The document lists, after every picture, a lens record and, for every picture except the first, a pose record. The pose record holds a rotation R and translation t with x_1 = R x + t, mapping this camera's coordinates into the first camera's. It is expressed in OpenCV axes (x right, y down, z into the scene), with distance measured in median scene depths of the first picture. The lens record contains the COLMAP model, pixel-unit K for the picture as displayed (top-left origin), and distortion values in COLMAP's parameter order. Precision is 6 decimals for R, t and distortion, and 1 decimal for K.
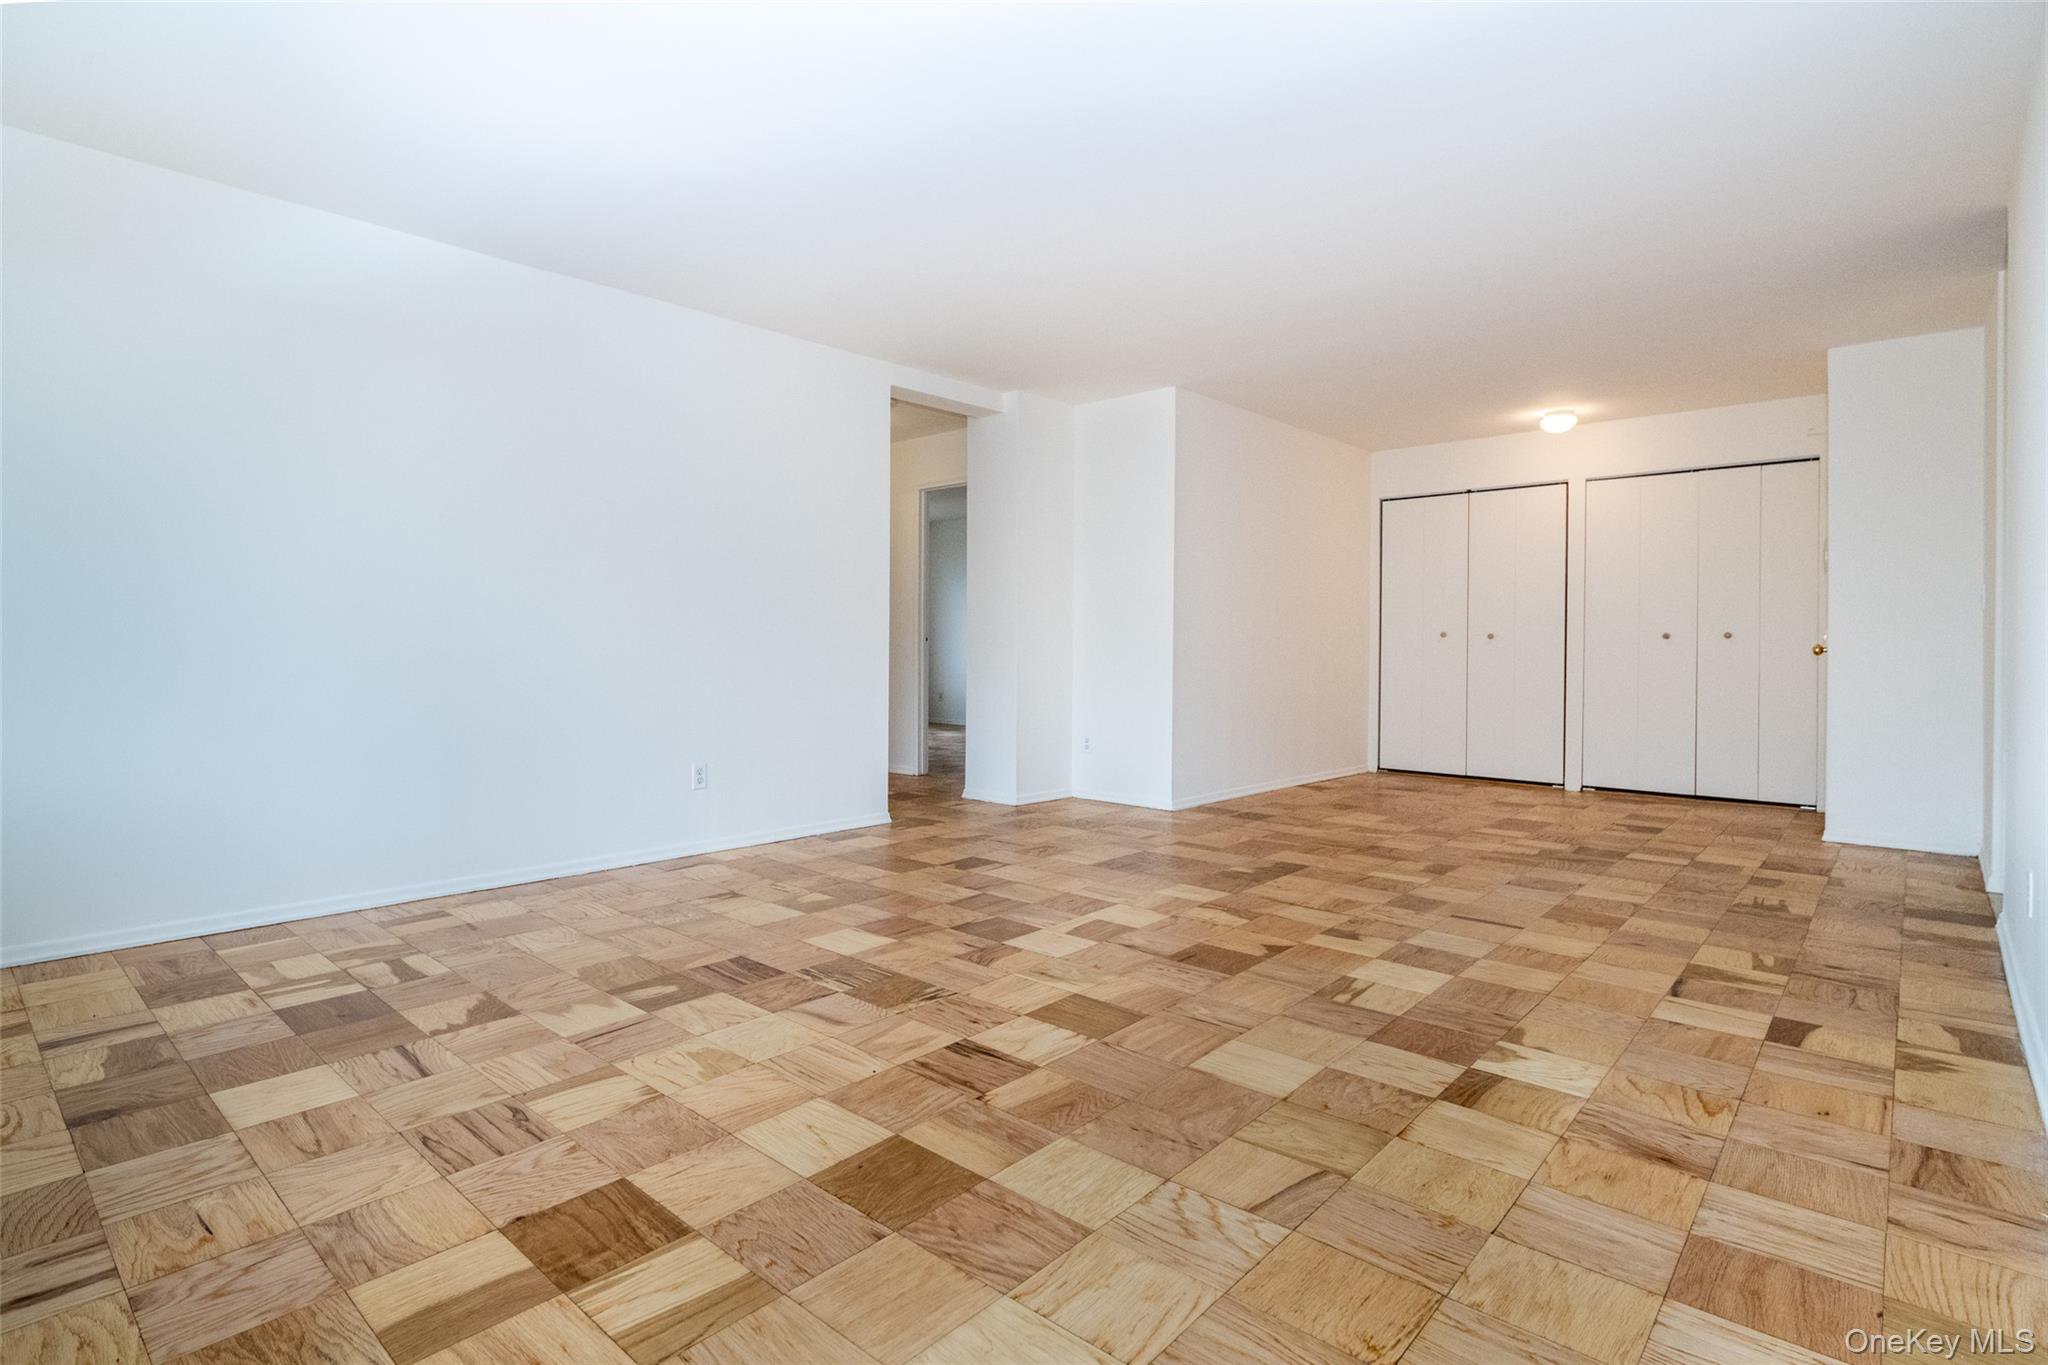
lens RADIAL K [[1044.9, 0, 971.4], [0, 1044.9, 658.0], [0, 0, 1]] dist [-0.001527, 0.000649]
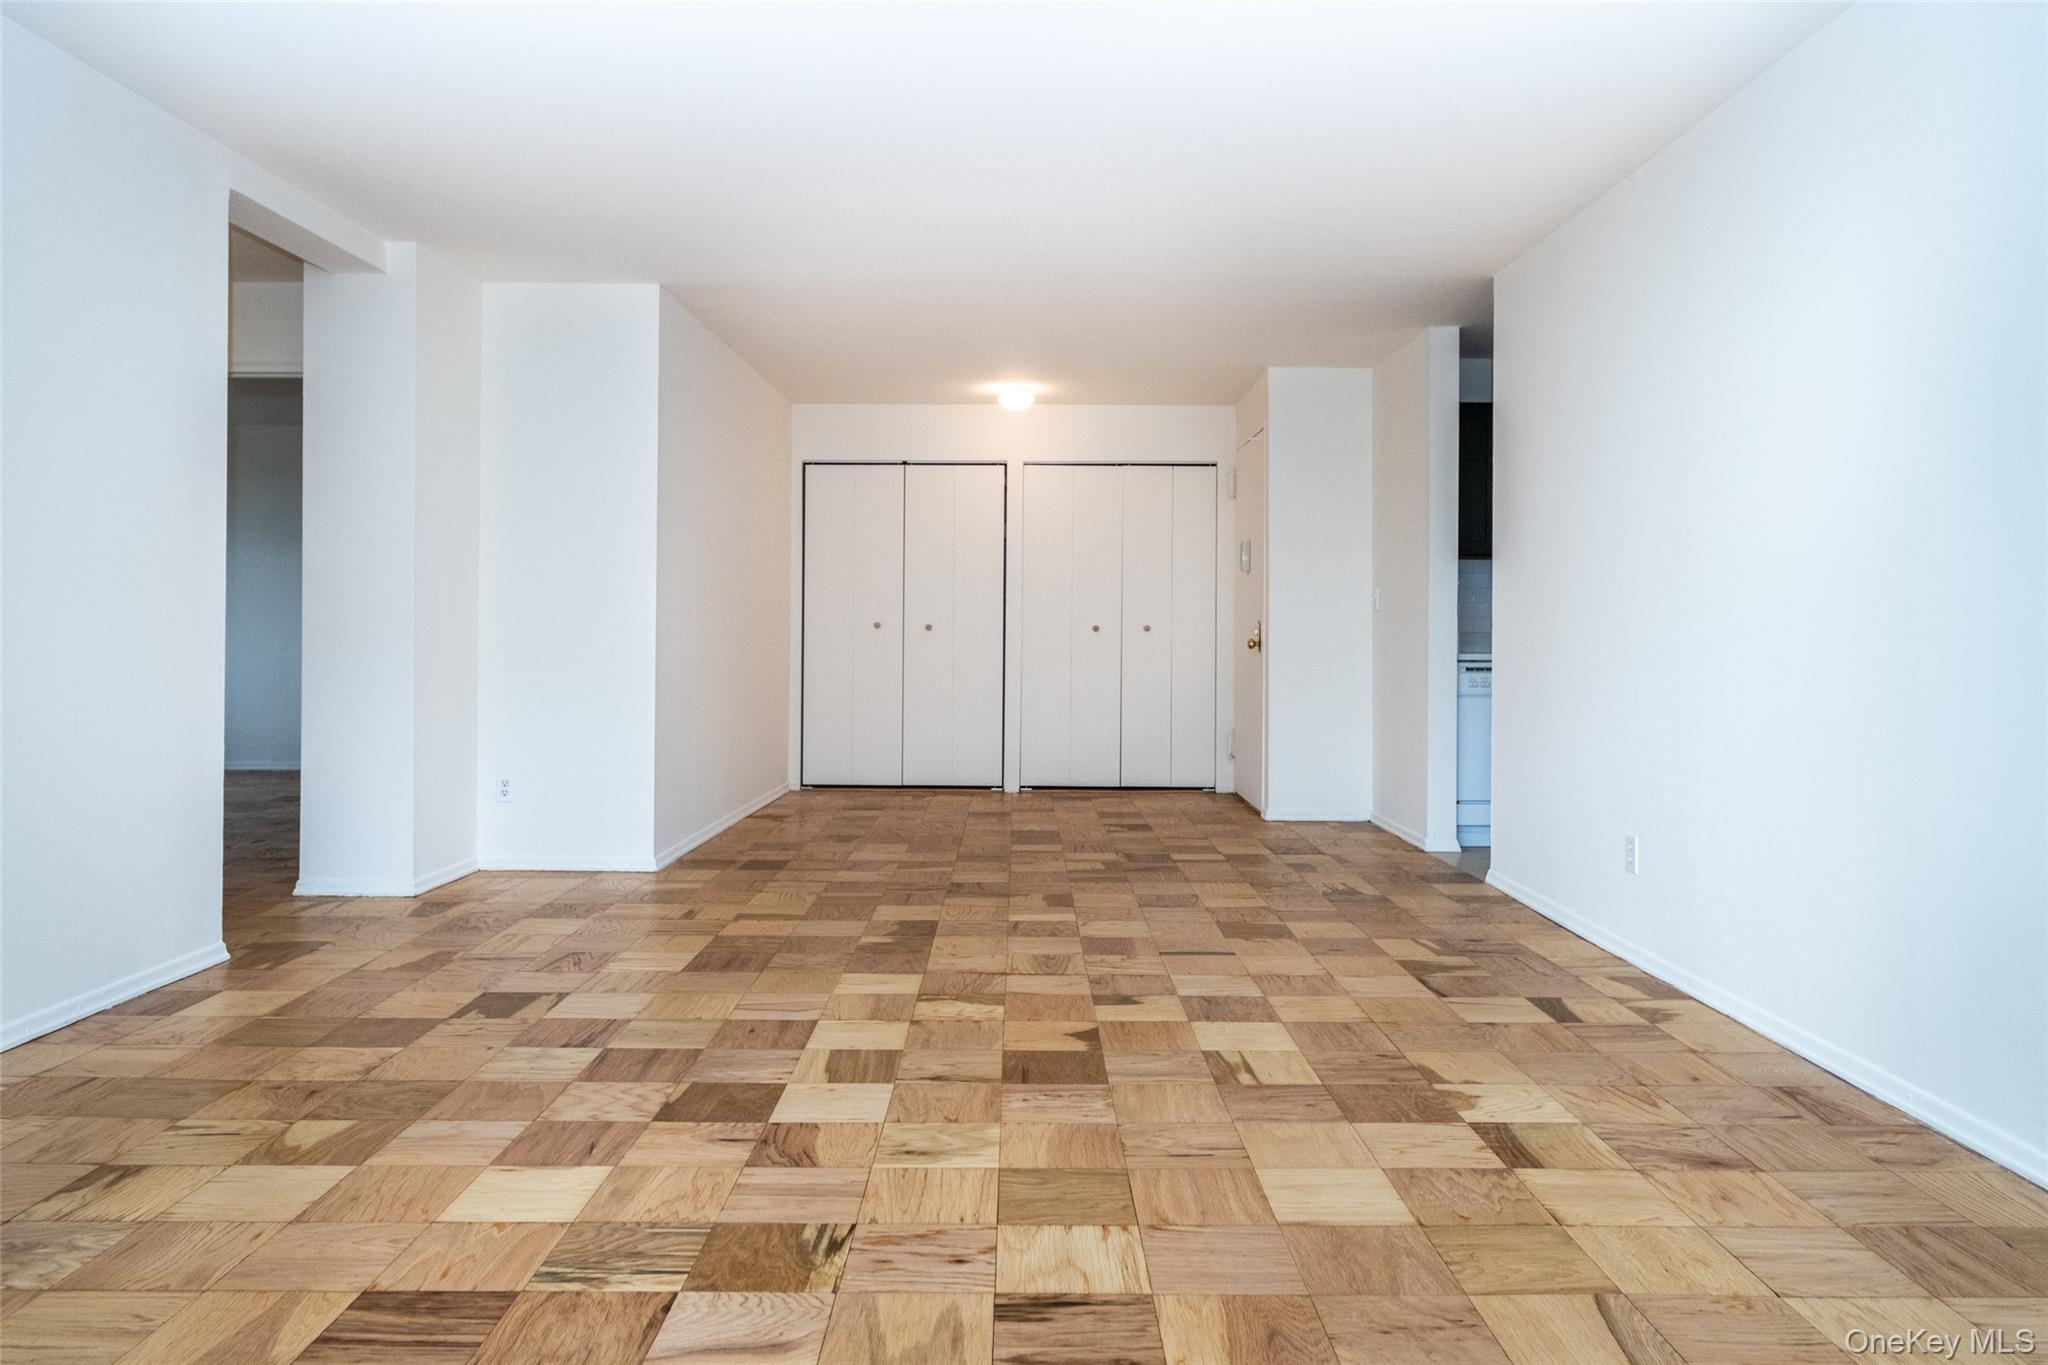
lens RADIAL K [[1271.5, 0, 984.2], [0, 1271.5, 634.2], [0, 0, 1]] dist [0.006230, -0.001914]
pose [[0.718572, -0.003072, 0.695445, -0.464402], [0.006968, 0.999972, -0.002784, -0.024920], [-0.695417, 0.006846, 0.718574, 0.388236]]
